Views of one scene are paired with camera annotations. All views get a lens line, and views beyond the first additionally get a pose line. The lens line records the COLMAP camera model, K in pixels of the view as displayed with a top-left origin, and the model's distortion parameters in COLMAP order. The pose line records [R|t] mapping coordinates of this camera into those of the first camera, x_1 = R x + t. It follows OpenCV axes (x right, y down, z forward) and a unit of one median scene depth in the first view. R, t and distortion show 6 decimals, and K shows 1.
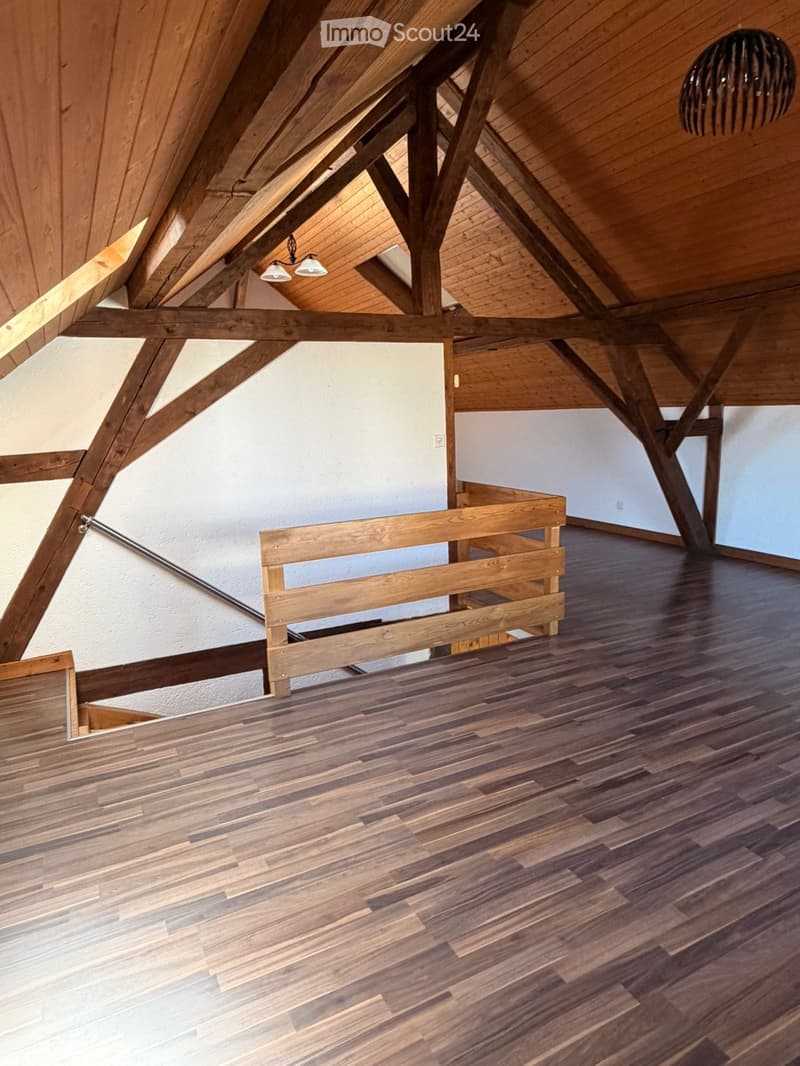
lens RADIAL K [[667.2, 0, 399.0], [0, 667.2, 531.0], [0, 0, 1]] dist [-0.001452, 0.004196]
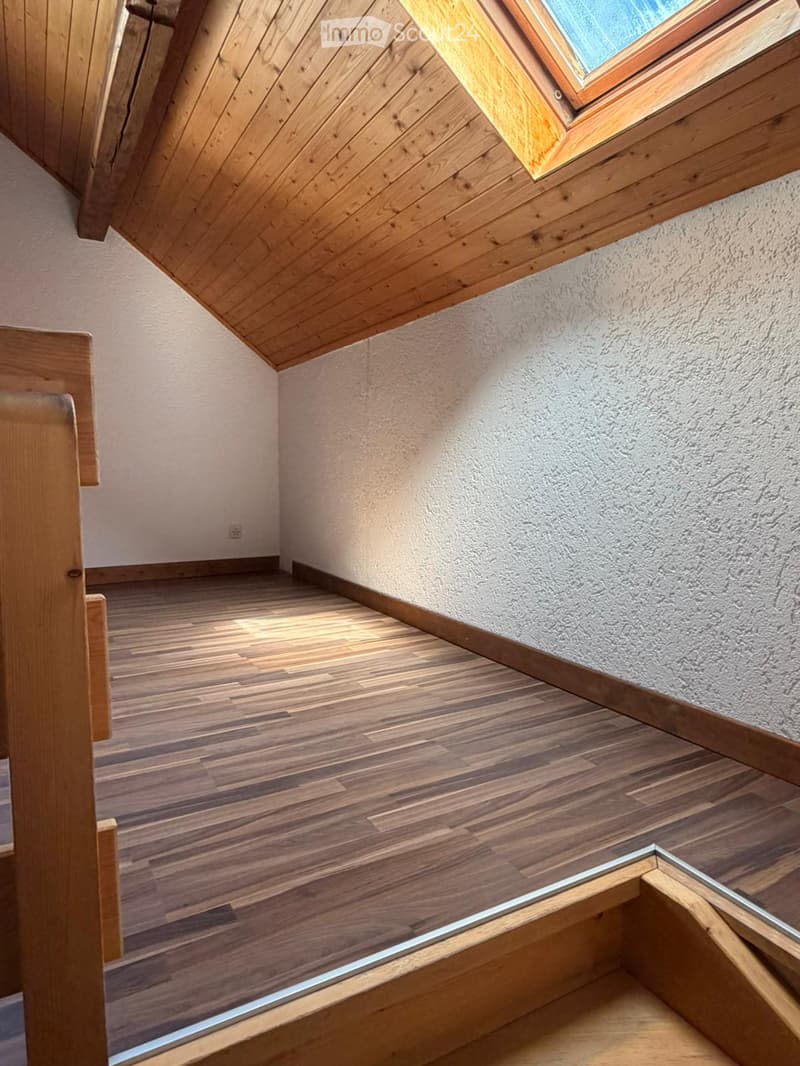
lens RADIAL K [[667.2, 0, 398.0], [0, 667.2, 530.4], [0, 0, 1]] dist [-0.001452, 0.004196]
pose [[-0.998664, 0.038963, -0.033935, -0.272468], [0.028107, 0.960756, 0.275967, 0.004979], [0.043355, 0.274644, -0.960568, 1.104427]]
